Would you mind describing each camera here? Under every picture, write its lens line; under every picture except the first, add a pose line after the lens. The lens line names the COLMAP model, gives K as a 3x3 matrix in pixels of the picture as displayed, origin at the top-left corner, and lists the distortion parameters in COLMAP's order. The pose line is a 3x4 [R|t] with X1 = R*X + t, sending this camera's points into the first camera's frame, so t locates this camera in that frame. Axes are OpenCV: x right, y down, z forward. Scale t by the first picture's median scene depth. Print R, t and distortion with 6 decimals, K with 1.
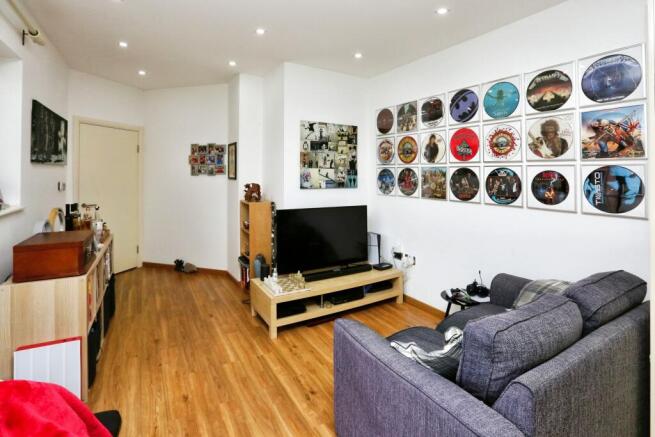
lens RADIAL K [[309.9, 0, 328.2], [0, 309.9, 183.1], [0, 0, 1]] dist [-0.005168, 0.000094]
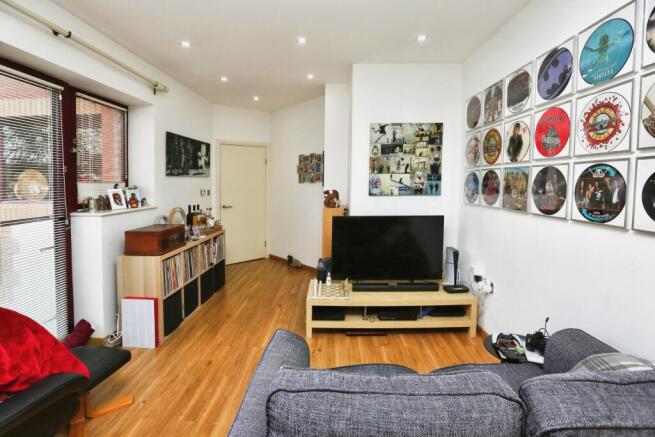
lens RADIAL K [[305.9, 0, 328.0], [0, 305.9, 204.7], [0, 0, 1]] dist [-0.001817, 0.023179]
pose [[0.847820, 0.024429, -0.529721, 0.335368], [0.000084, 0.998932, 0.046203, 0.002769], [0.530284, -0.039216, 0.846913, 0.137509]]
